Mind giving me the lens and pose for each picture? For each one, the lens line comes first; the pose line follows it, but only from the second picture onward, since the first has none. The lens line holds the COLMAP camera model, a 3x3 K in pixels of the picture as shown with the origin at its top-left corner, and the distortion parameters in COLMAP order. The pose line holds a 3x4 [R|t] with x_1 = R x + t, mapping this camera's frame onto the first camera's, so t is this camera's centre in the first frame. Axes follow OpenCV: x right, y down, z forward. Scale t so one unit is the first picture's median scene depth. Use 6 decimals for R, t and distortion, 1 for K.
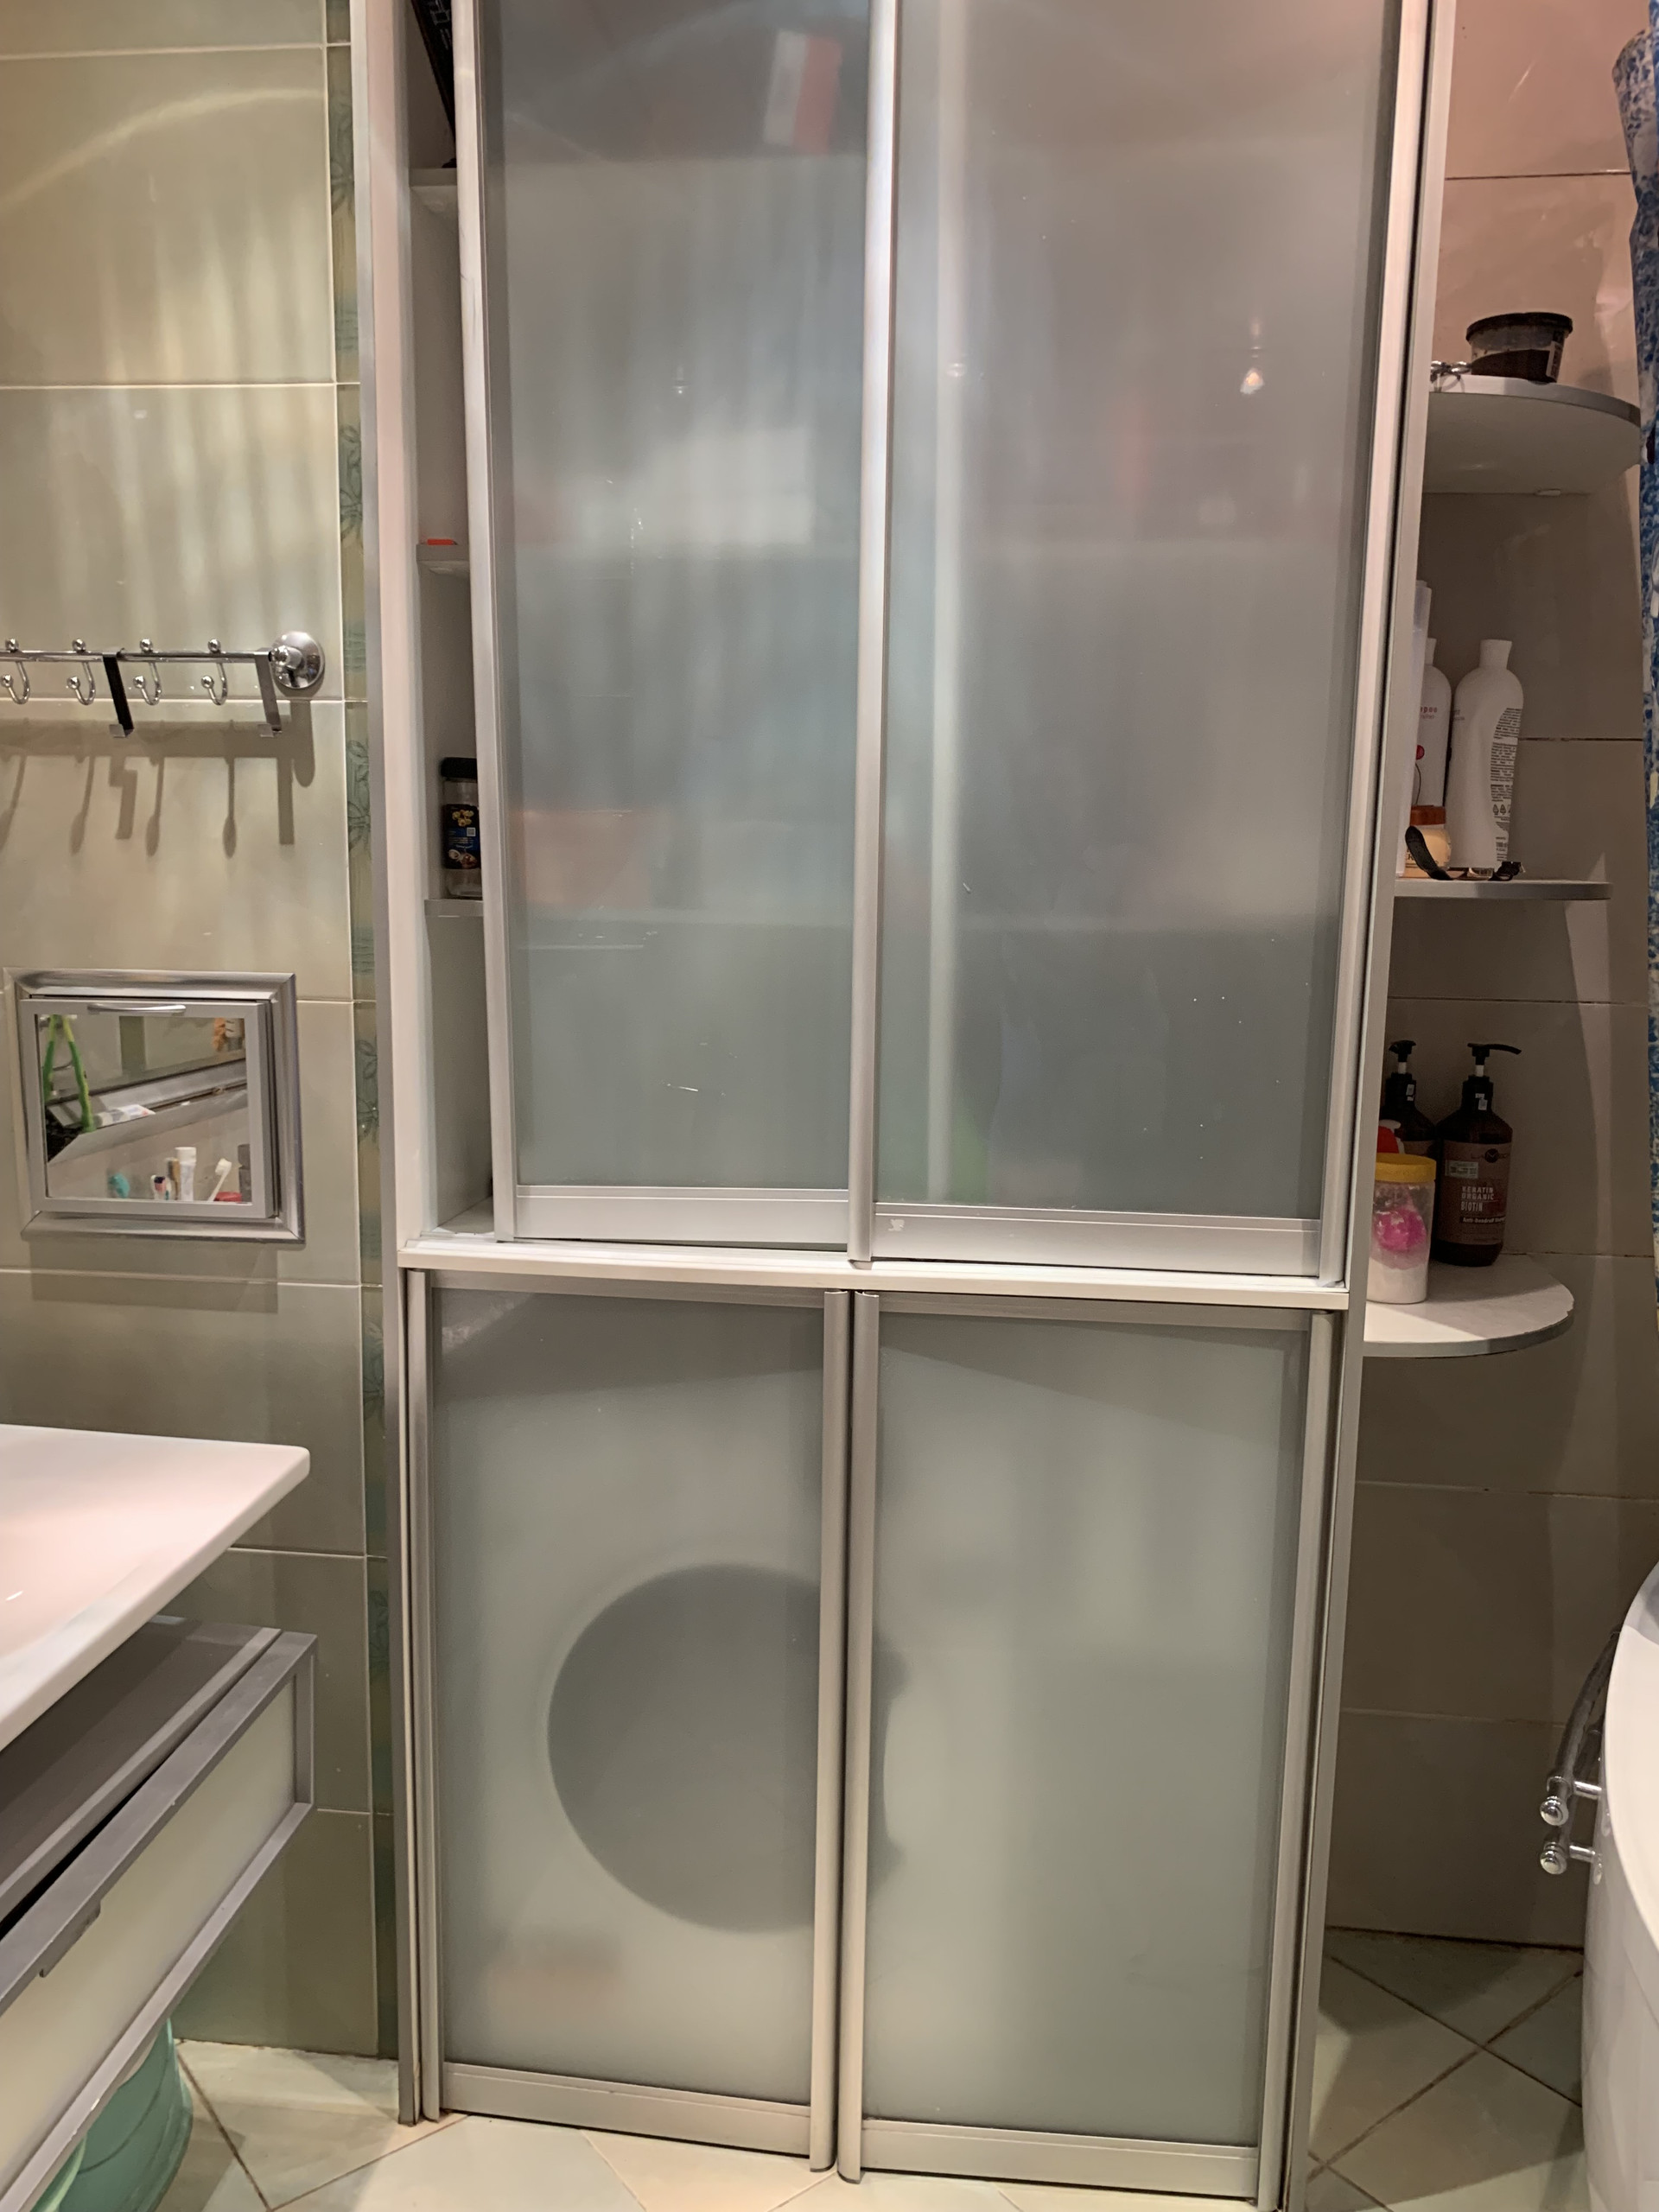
lens RADIAL K [[1686.8, 0, 819.6], [0, 1686.8, 1106.9], [0, 0, 1]] dist [0.016340, -0.014436]
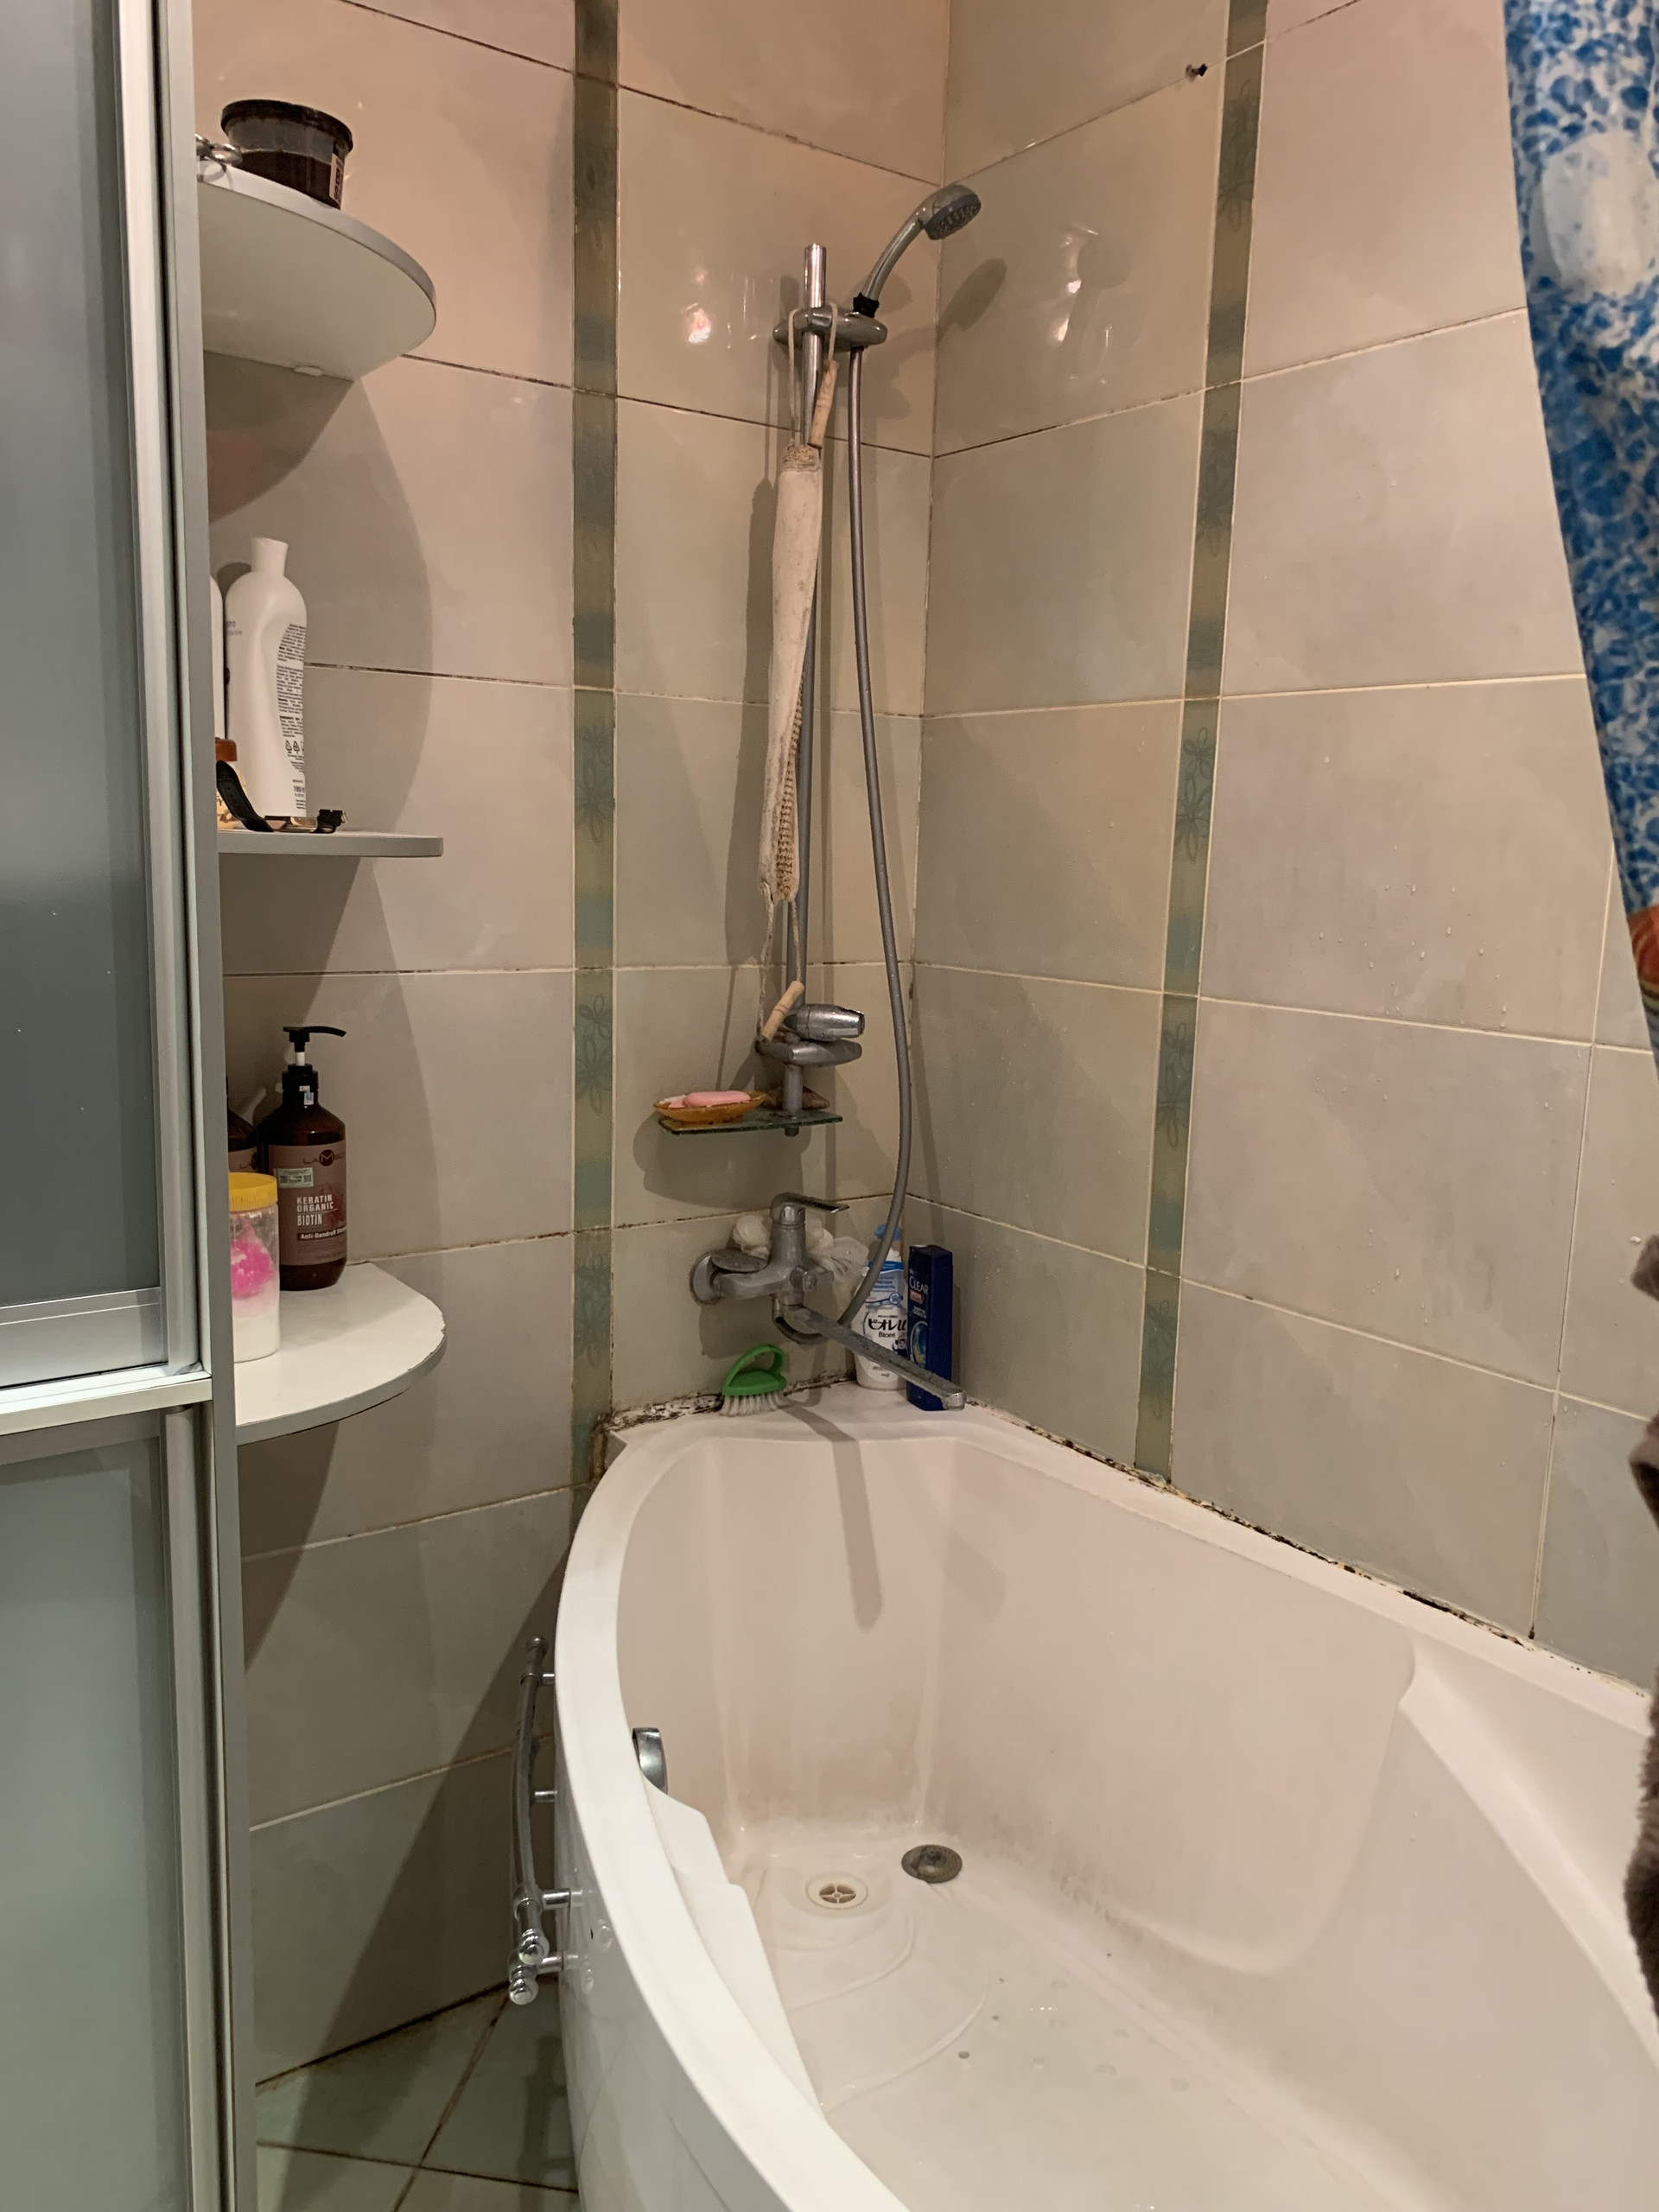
lens RADIAL K [[1686.8, 0, 830.1], [0, 1686.8, 1125.8], [0, 0, 1]] dist [0.016340, -0.014436]
pose [[0.735018, -0.107907, 0.669406, 0.016581], [0.079607, 0.994161, 0.072848, -0.028418], [-0.673358, -0.000256, 0.739316, 0.198163]]
